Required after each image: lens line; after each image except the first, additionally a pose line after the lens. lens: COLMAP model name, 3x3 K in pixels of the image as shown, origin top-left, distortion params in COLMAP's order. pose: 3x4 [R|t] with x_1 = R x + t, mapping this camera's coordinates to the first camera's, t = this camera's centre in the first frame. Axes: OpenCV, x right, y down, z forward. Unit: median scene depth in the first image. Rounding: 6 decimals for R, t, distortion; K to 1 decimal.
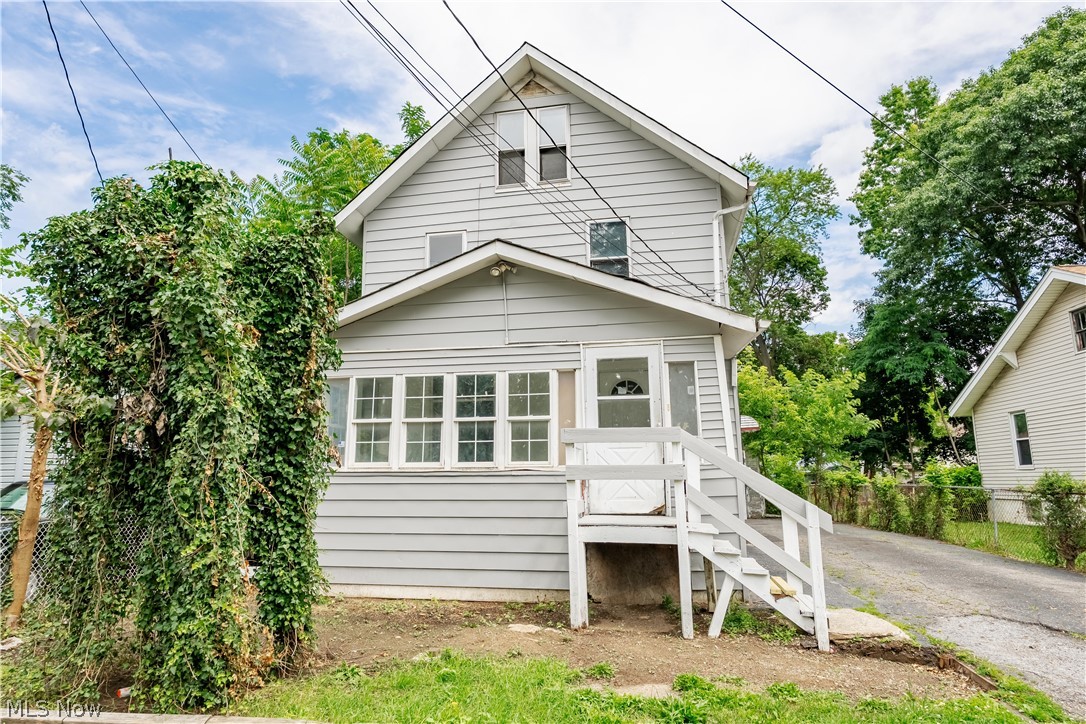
lens RADIAL K [[654.2, 0, 534.5], [0, 654.2, 364.8], [0, 0, 1]] dist [-0.002621, 0.002855]
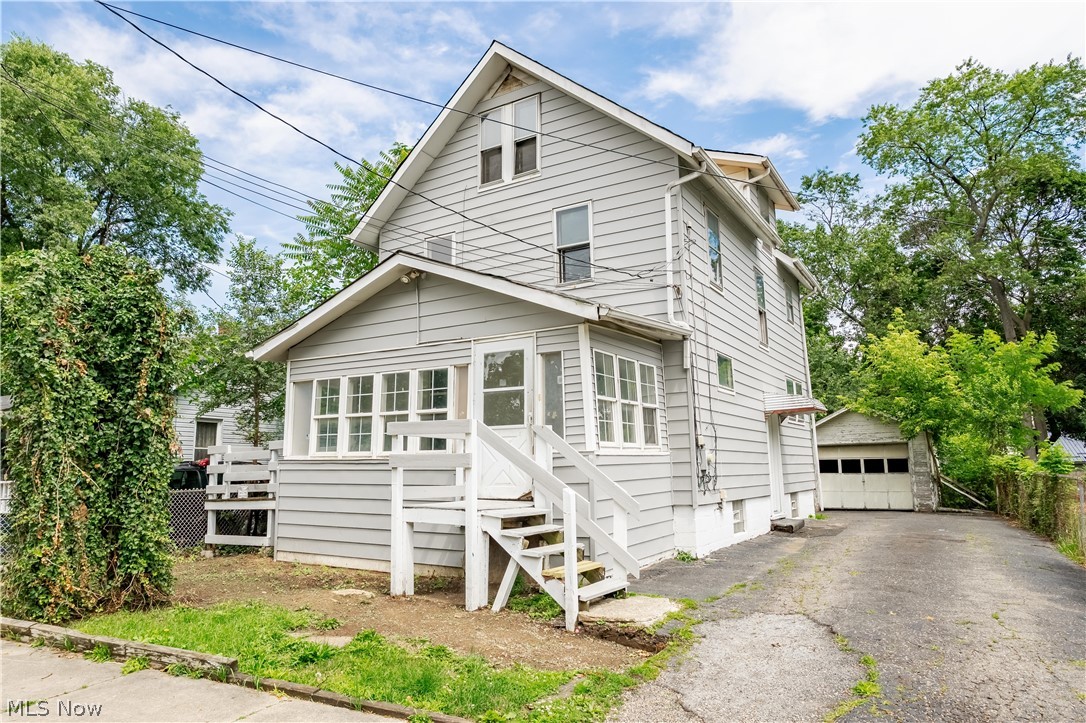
lens RADIAL K [[712.2, 0, 543.0], [0, 712.2, 361.5], [0, 0, 1]] dist [-0.002397, -0.000102]
pose [[0.930646, -0.052103, -0.362193, 0.593027], [0.063058, 0.997839, 0.018482, -0.011405], [0.360447, -0.040039, 0.931920, -0.042404]]
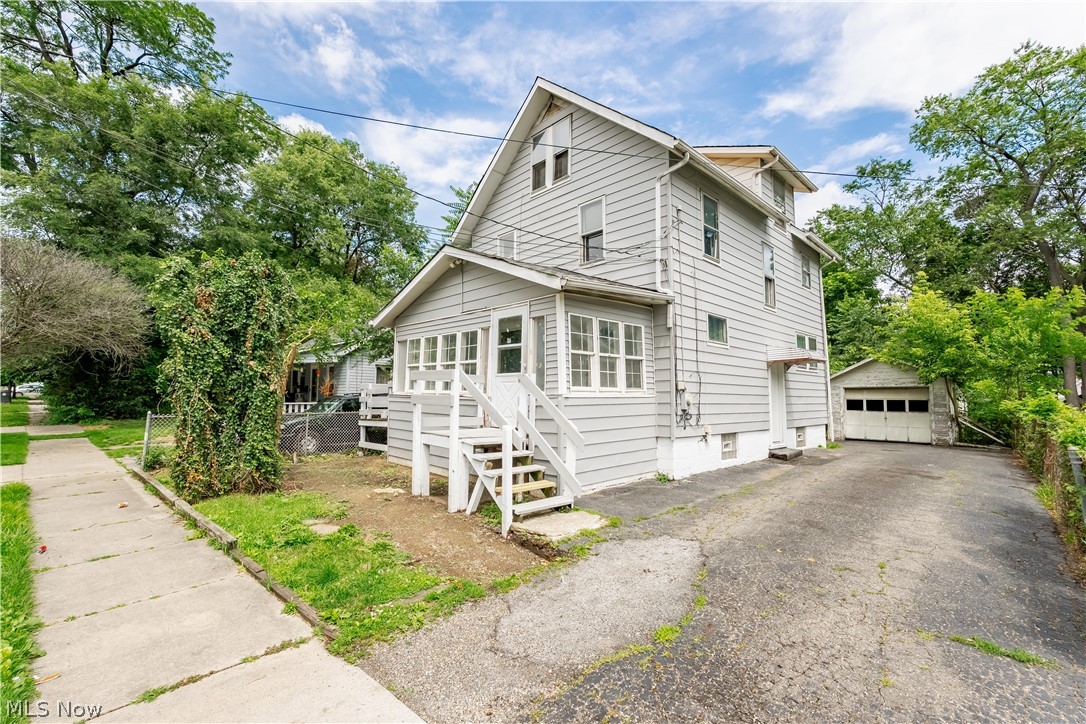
lens RADIAL K [[481.7, 0, 543.6], [0, 481.7, 364.2], [0, 0, 1]] dist [-0.004328, -0.000010]
pose [[0.801276, -0.019898, -0.597964, 0.777407], [0.084349, 0.993221, 0.079977, 0.012965], [0.592319, -0.114521, 0.797523, 0.218364]]
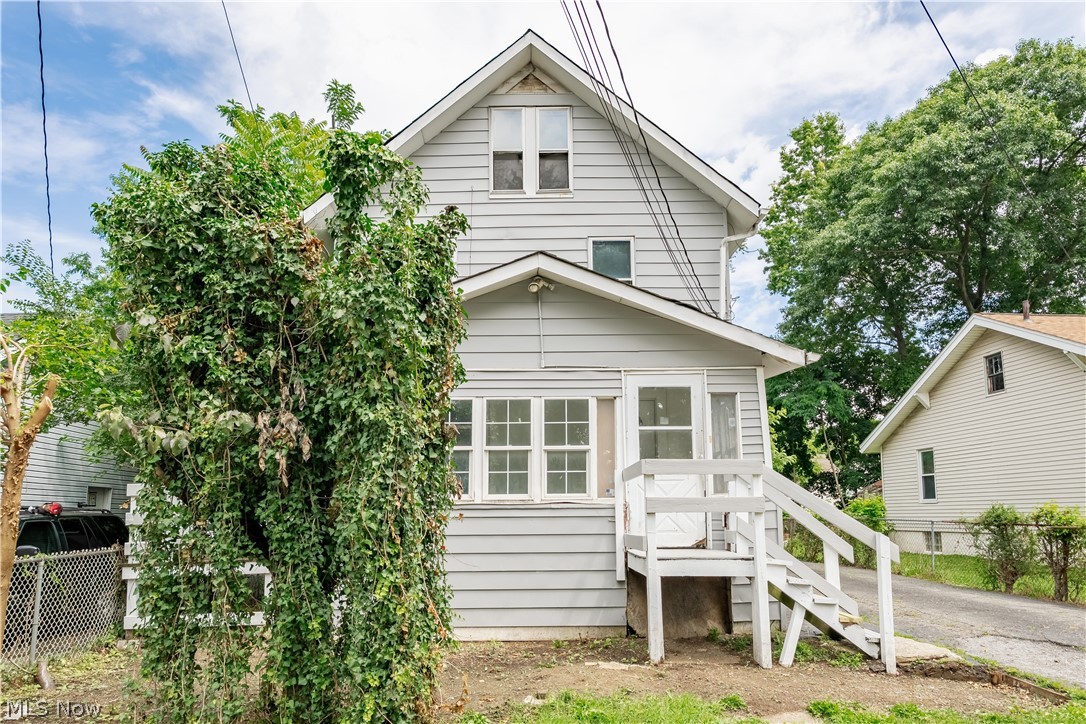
lens RADIAL K [[698.9, 0, 544.4], [0, 698.9, 439.0], [0, 0, 1]] dist [0.000459, -0.001764]
pose [[0.980040, 0.018823, 0.197907, -0.234550], [-0.032059, 0.997442, 0.063890, 0.006004], [-0.196198, -0.068960, 0.978136, 0.027356]]
